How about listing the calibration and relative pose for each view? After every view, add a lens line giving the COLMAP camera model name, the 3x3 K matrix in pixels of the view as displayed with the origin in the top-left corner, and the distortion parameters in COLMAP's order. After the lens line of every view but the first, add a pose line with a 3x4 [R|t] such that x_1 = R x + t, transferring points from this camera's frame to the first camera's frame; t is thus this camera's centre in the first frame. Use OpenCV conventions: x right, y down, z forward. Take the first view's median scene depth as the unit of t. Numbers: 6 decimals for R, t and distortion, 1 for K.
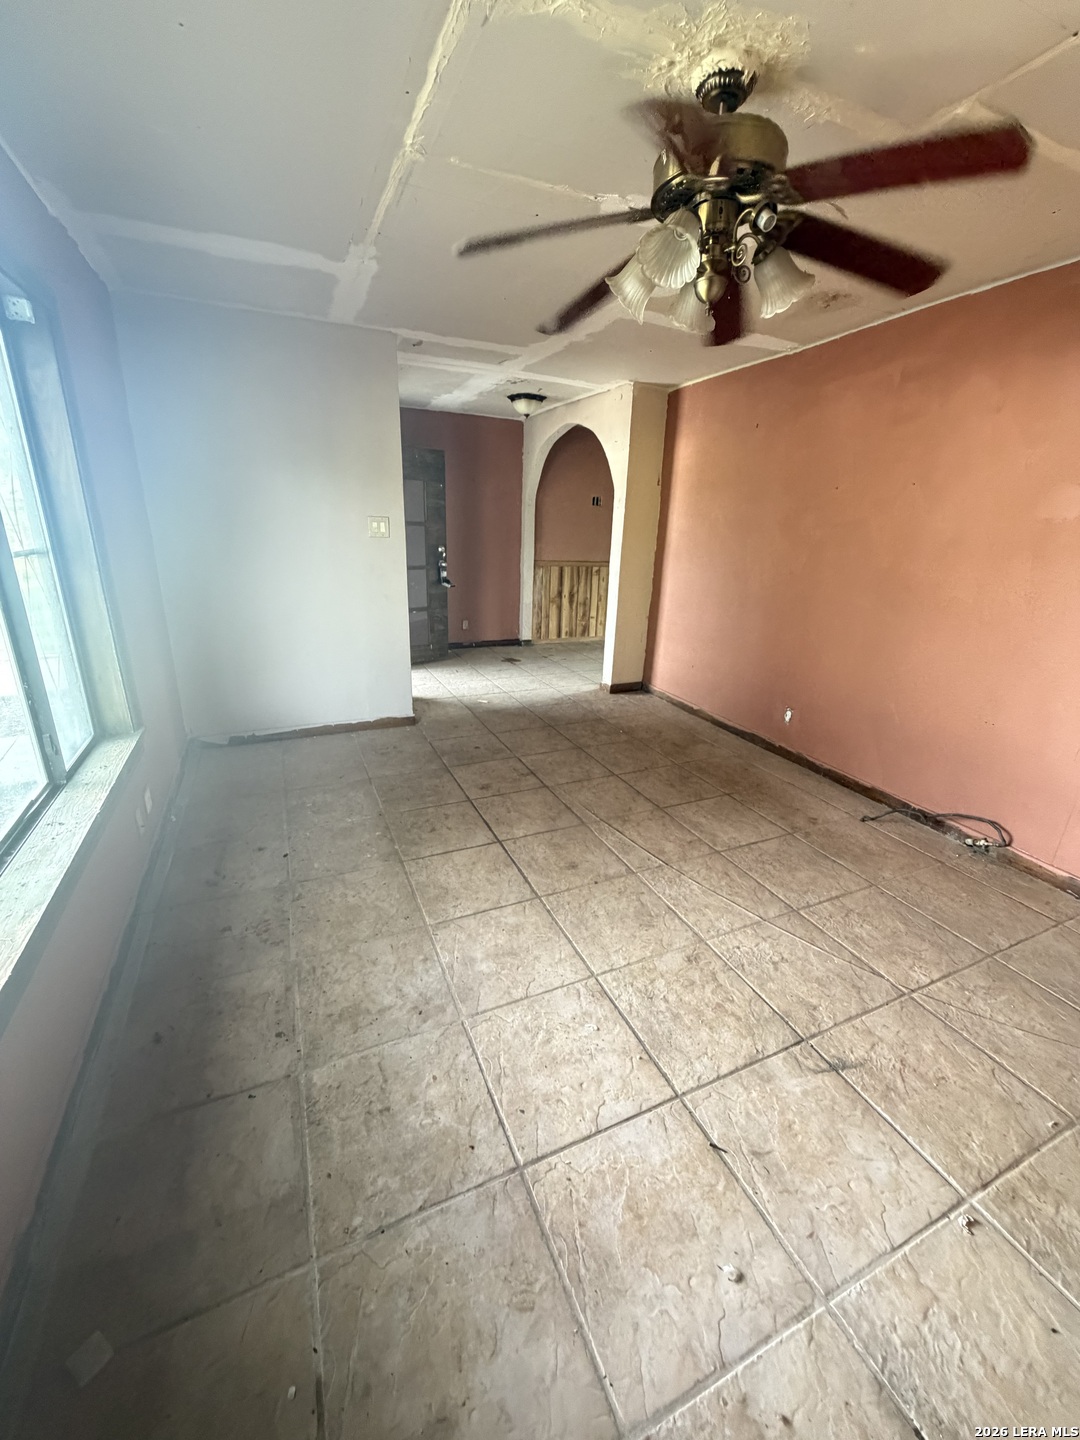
lens RADIAL K [[573.9, 0, 538.5], [0, 573.9, 714.6], [0, 0, 1]] dist [-0.000587, 0.000095]
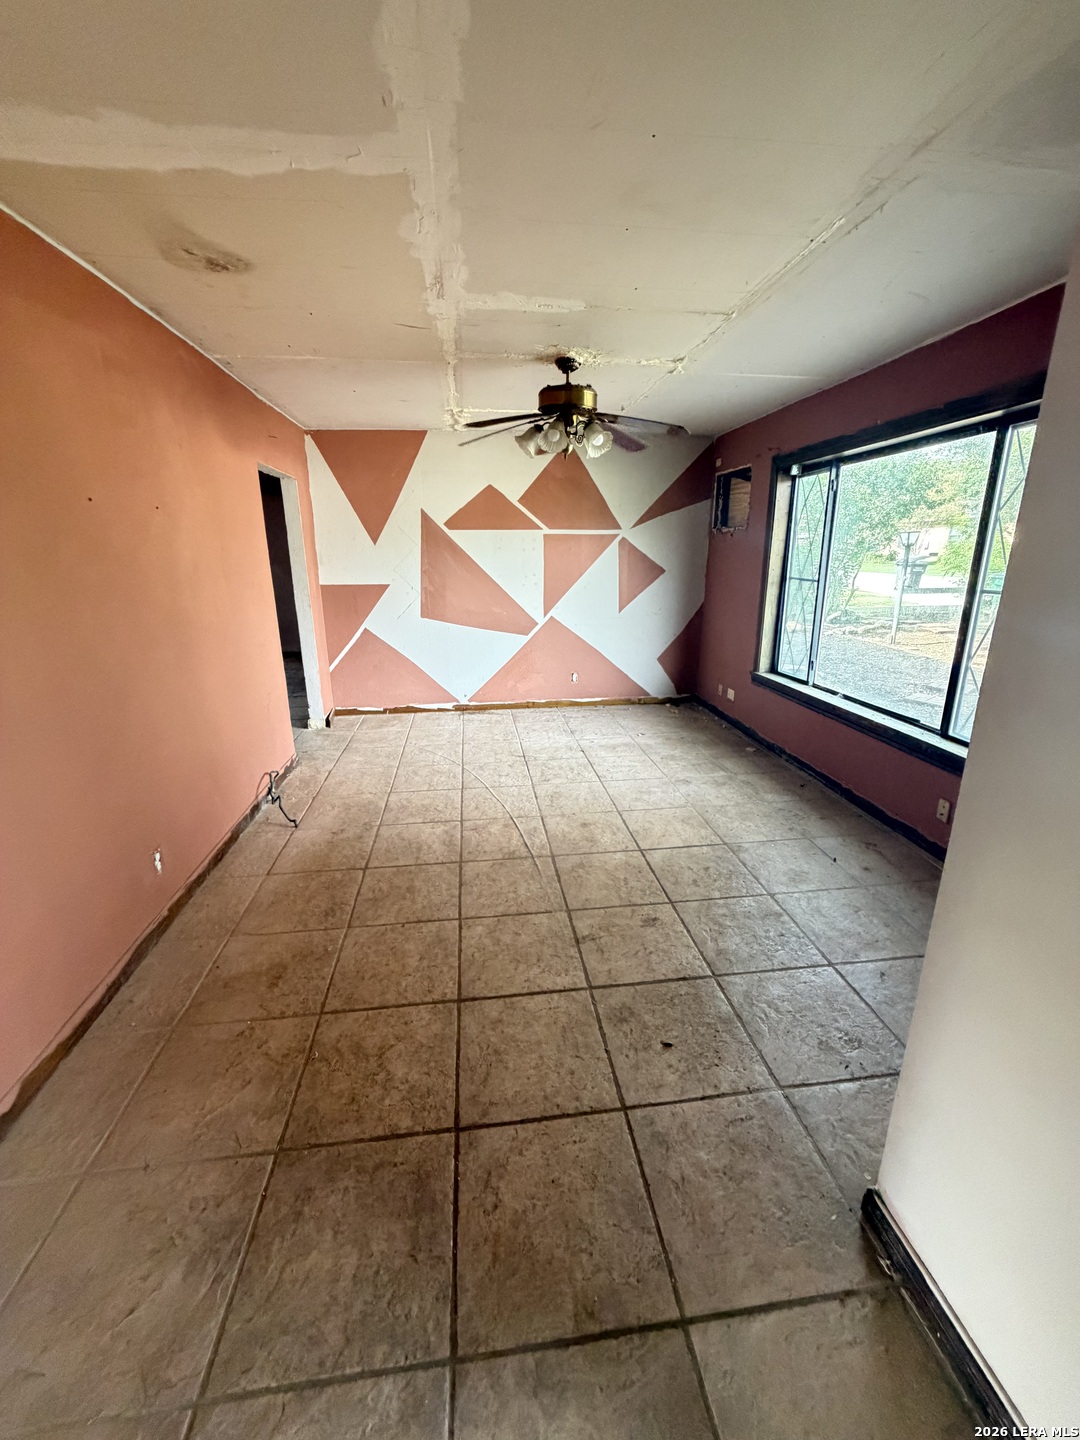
lens RADIAL K [[573.9, 0, 538.5], [0, 573.9, 714.6], [0, 0, 1]] dist [-0.000587, 0.000095]
pose [[-0.955770, -0.103009, 0.275485, -0.159765], [0.073056, 0.824158, 0.561629, -0.627700], [-0.284896, 0.556914, -0.780180, 1.792730]]
